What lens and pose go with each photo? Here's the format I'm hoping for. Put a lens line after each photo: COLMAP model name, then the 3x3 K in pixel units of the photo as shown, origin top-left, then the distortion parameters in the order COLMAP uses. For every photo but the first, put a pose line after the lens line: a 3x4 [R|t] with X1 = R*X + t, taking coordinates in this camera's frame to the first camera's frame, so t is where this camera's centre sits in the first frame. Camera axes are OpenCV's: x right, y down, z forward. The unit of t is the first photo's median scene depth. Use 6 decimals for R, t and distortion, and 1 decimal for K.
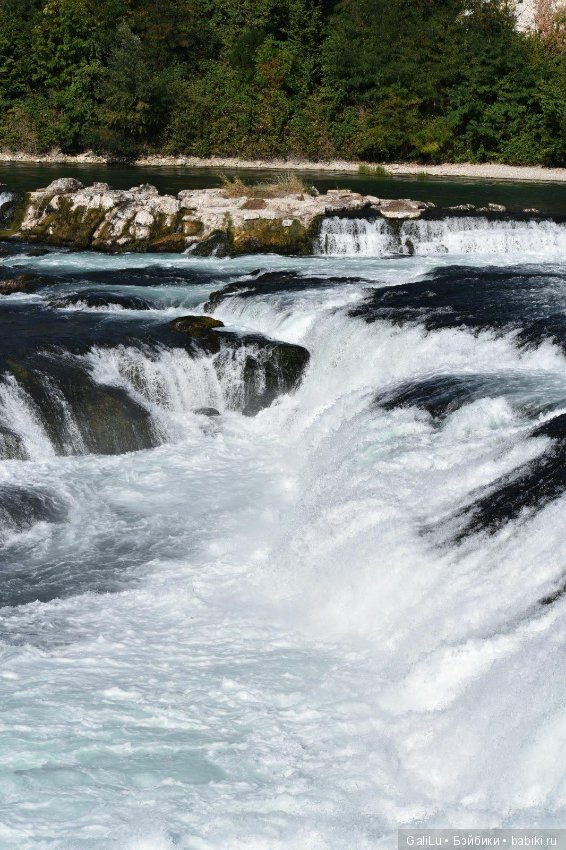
lens RADIAL K [[2592.3, 0, 281.1], [0, 2592.3, 425.7], [0, 0, 1]] dist [-0.138169, 0.000000]
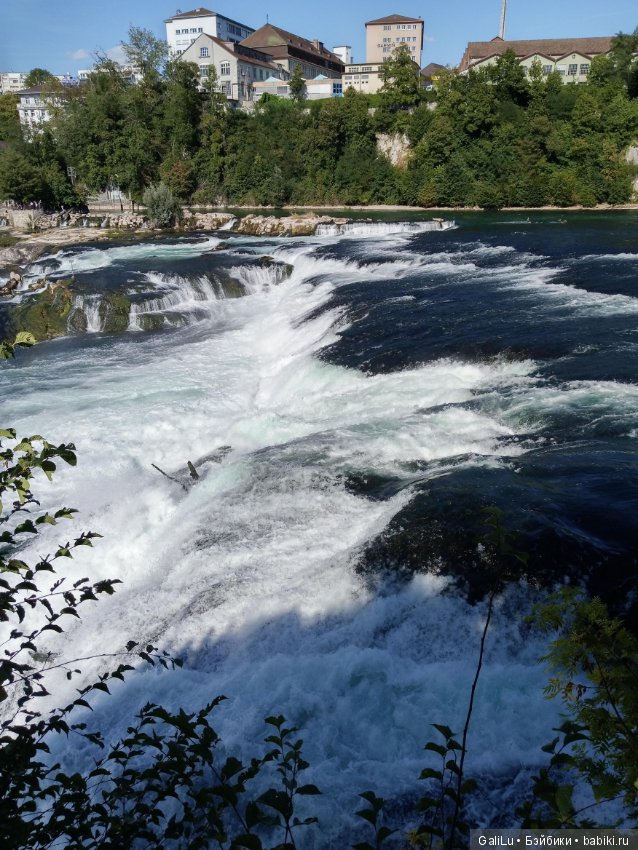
lens RADIAL K [[696.0, 0, 313.1], [0, 696.0, 413.2], [0, 0, 1]] dist [0.058994, -0.090807]
pose [[0.996664, -0.008978, -0.081114, 0.082870], [0.024187, 0.981770, 0.188529, -0.008010], [0.077943, -0.189863, 0.978712, 0.027570]]
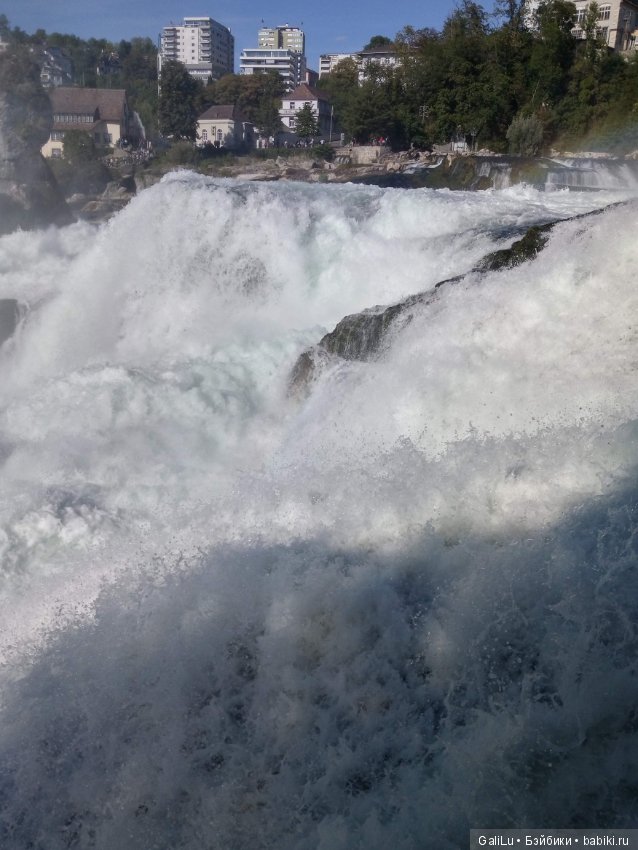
lens RADIAL K [[789.7, 0, 324.7], [0, 789.7, 404.0], [0, 0, 1]] dist [0.012082, 0.000000]
pose [[0.909351, 0.118831, -0.398698, -0.017032], [-0.074061, 0.989271, 0.125932, 0.109203], [0.409385, -0.084988, 0.908395, 0.027992]]
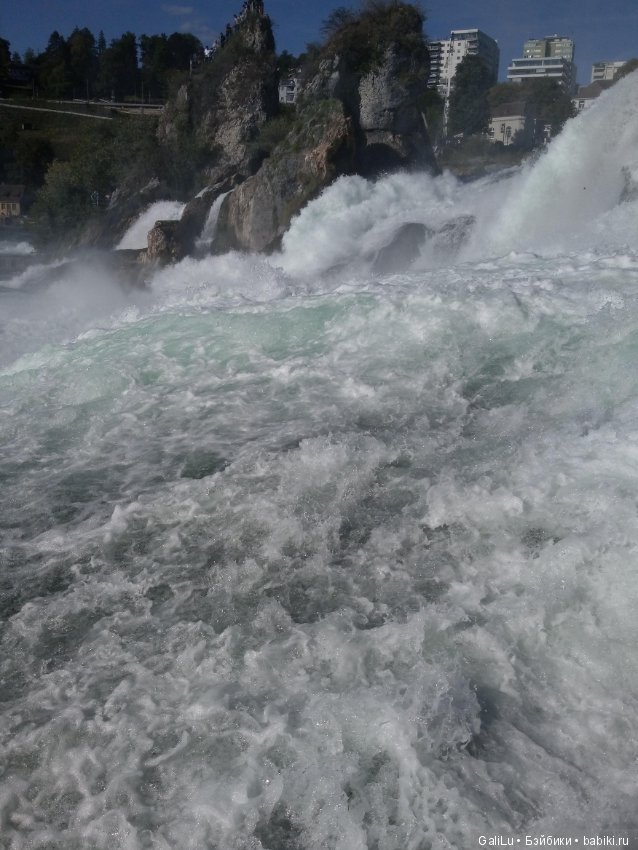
lens RADIAL K [[820.3, 0, 313.1], [0, 820.3, 423.9], [0, 0, 1]] dist [0.011917, 0.000000]
pose [[0.752935, 0.170118, -0.635727, -0.070519], [-0.111785, 0.985034, 0.131196, 0.161073], [0.648532, -0.027717, 0.760683, -0.019776]]
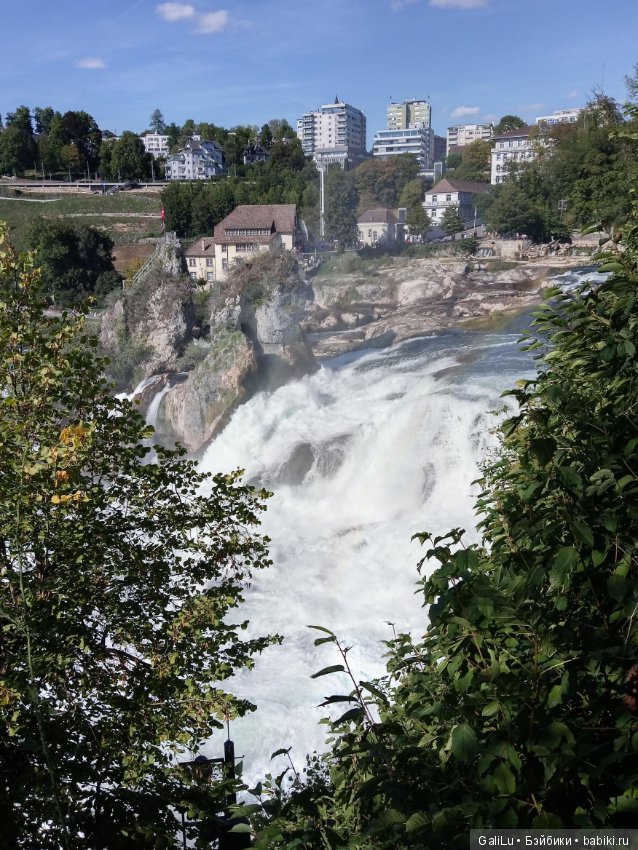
lens RADIAL K [[789.7, 0, 302.7], [0, 789.7, 413.4], [0, 0, 1]] dist [0.012082, 0.000000]
pose [[0.825580, 0.089063, -0.557212, -0.003151], [-0.045679, 0.994773, 0.091322, 0.053152], [0.562433, -0.049941, 0.825333, -0.129135]]
